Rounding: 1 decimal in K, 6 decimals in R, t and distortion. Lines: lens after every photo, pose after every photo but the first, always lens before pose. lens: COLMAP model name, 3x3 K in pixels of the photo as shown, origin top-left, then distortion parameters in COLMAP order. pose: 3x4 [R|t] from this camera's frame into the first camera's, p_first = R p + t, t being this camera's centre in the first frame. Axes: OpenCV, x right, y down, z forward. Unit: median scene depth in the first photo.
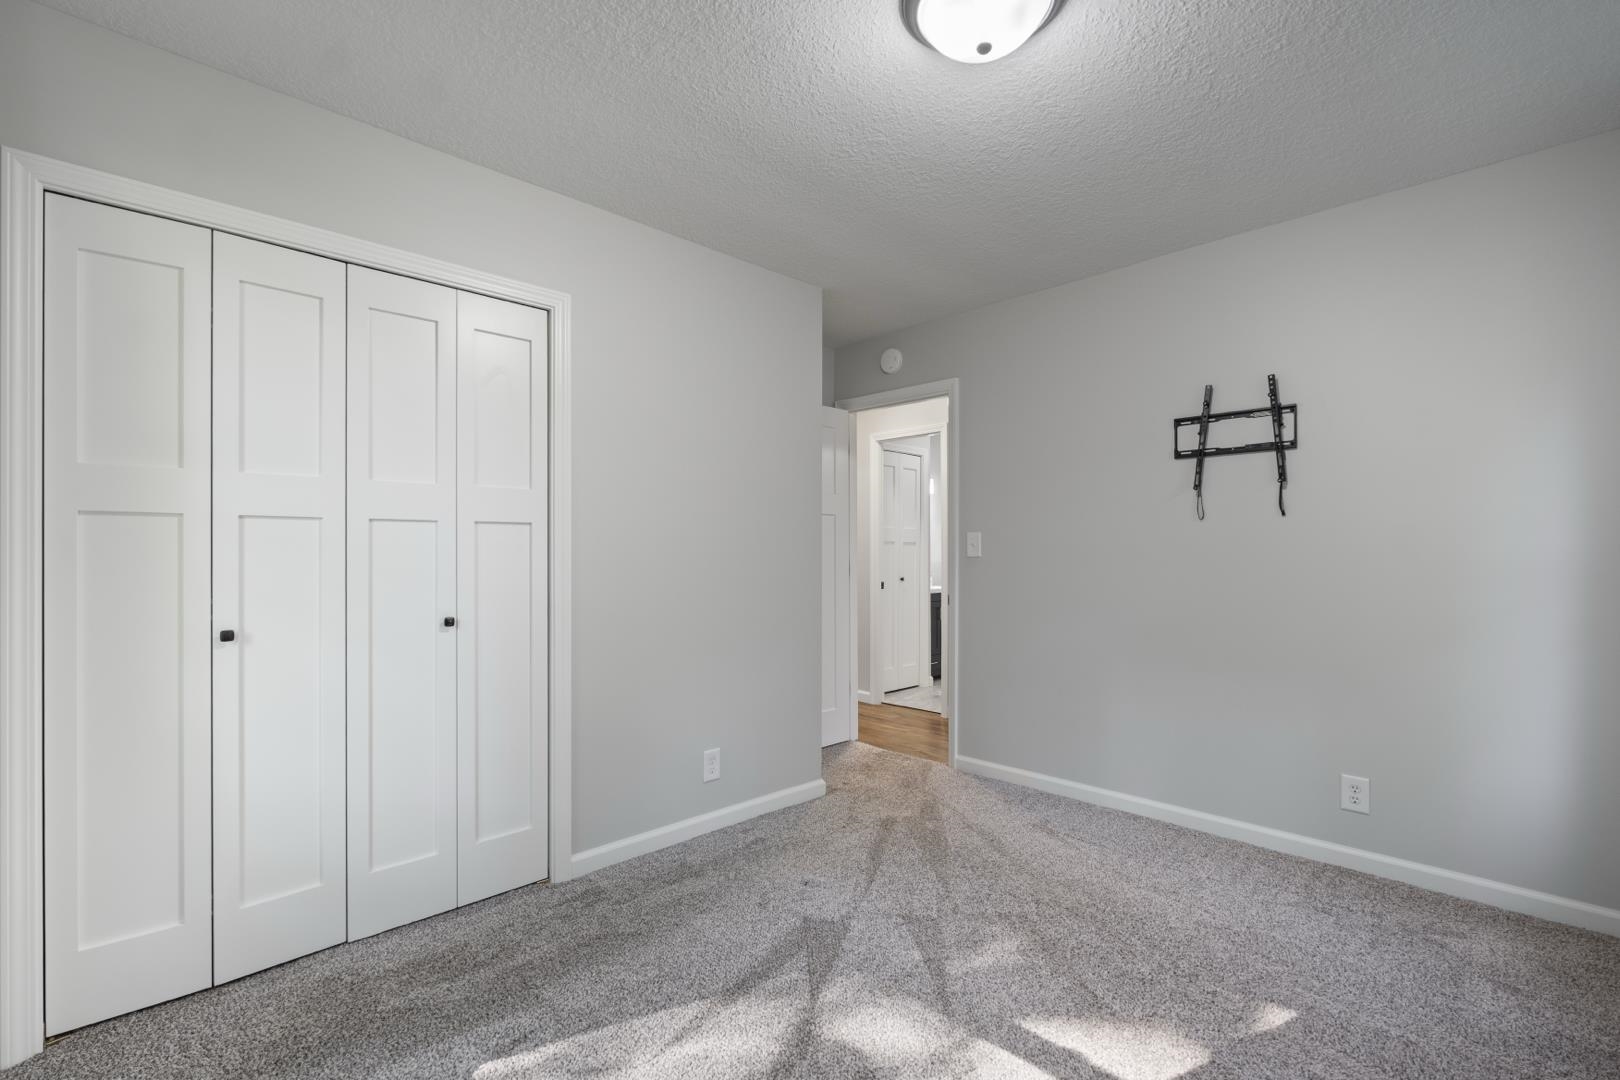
lens RADIAL K [[719.1, 0, 807.6], [0, 719.1, 555.5], [0, 0, 1]] dist [0.000467, 0.000276]
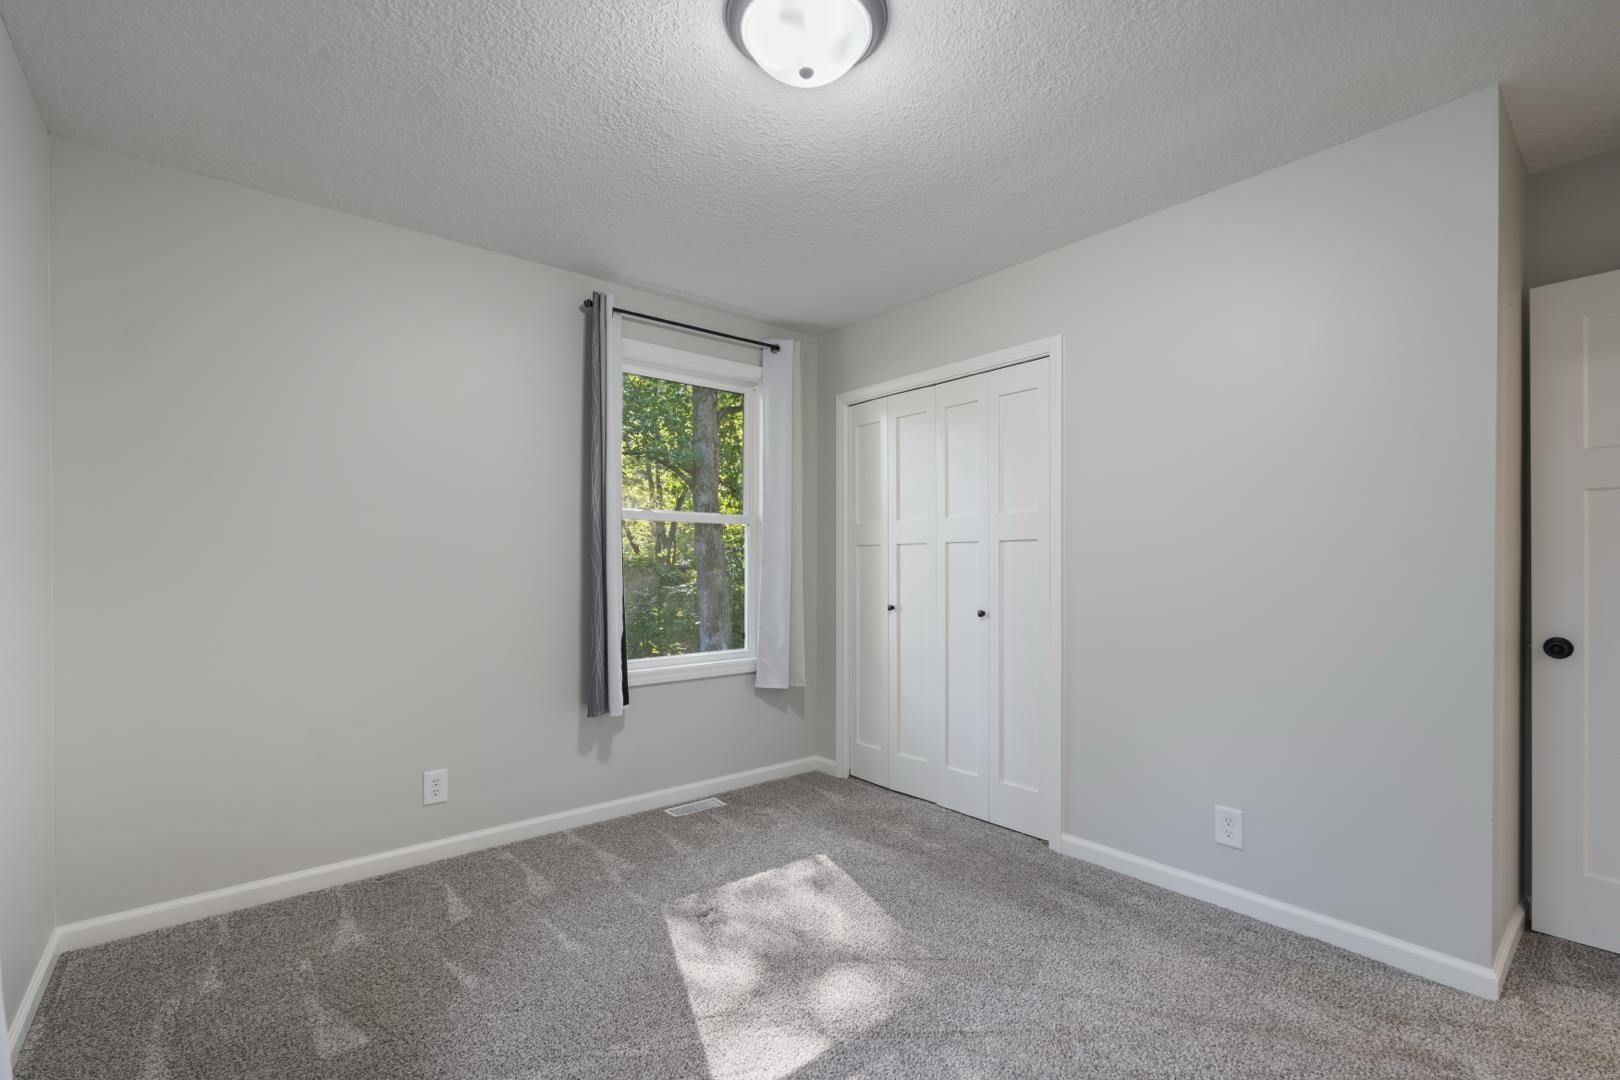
lens RADIAL K [[719.1, 0, 807.6], [0, 719.1, 555.5], [0, 0, 1]] dist [0.000467, 0.000276]
pose [[-0.074771, -0.003134, -0.997196, 0.942295], [0.004213, 0.999985, -0.003459, -0.018012], [0.997192, -0.004459, -0.074756, 0.782246]]
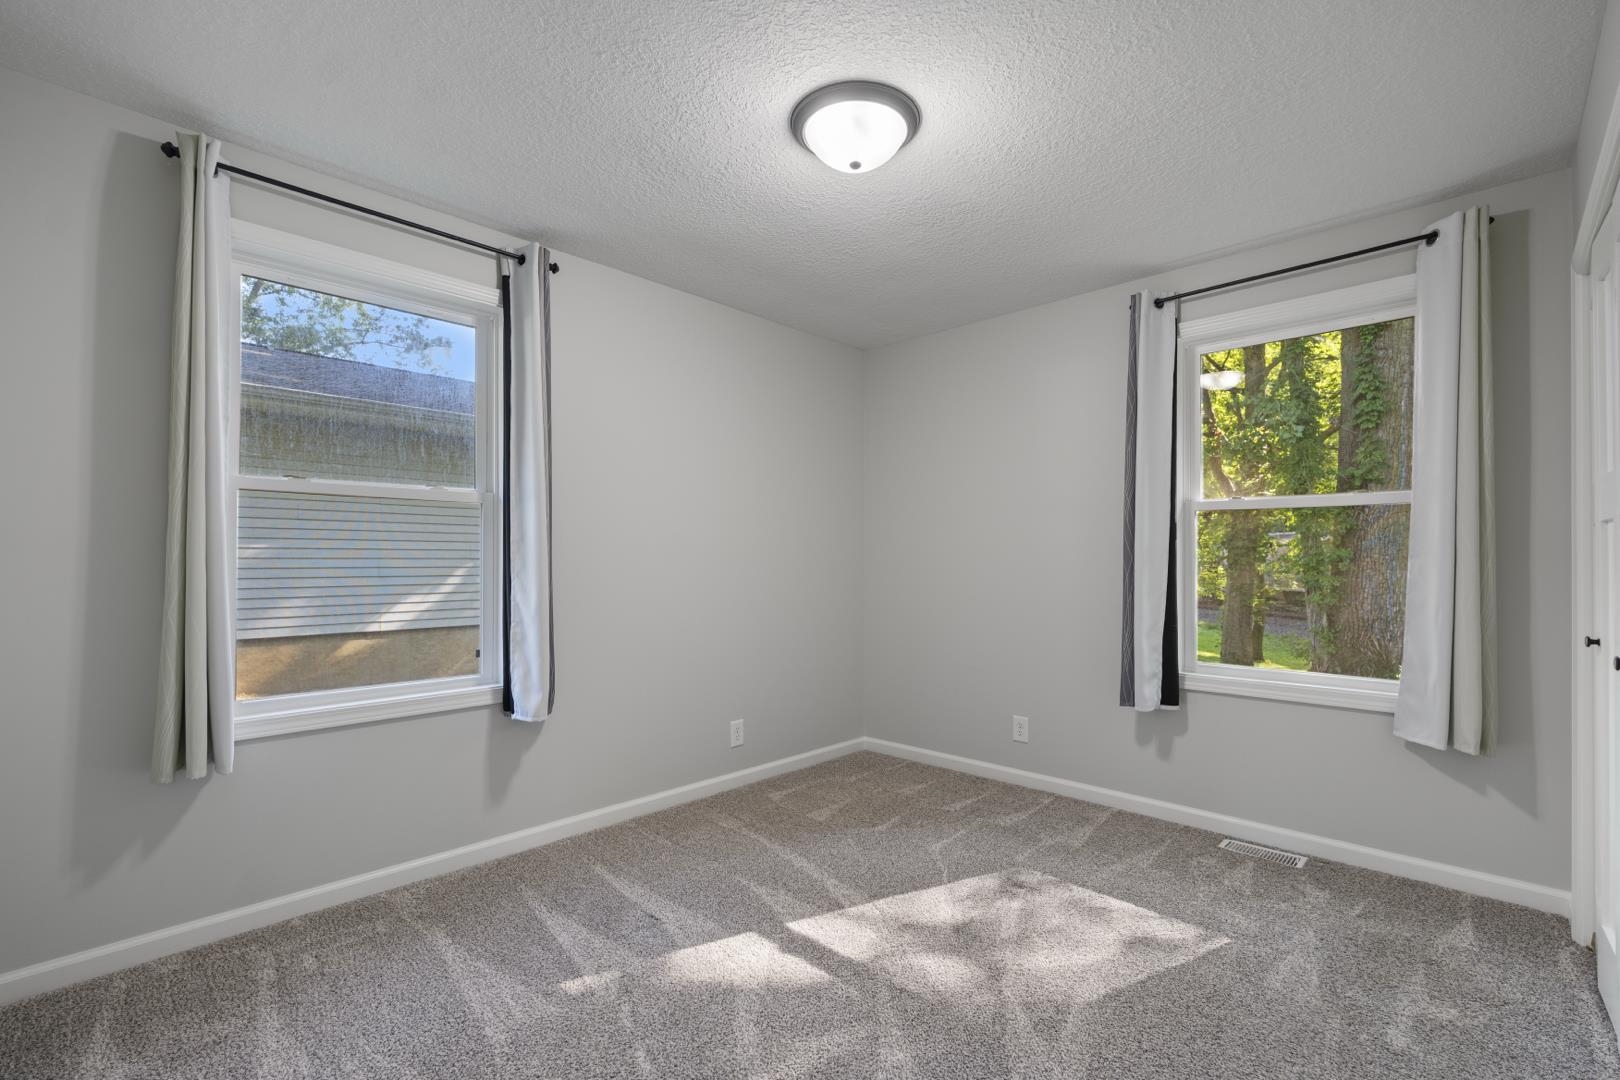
lens RADIAL K [[703.9, 0, 807.7], [0, 703.9, 544.5], [0, 0, 1]] dist [-0.004862, -0.000631]
pose [[-0.999138, 0.007074, -0.040899, 0.275789], [0.007922, 0.999756, -0.020612, -0.014055], [0.040743, -0.020918, -0.998951, 1.652589]]
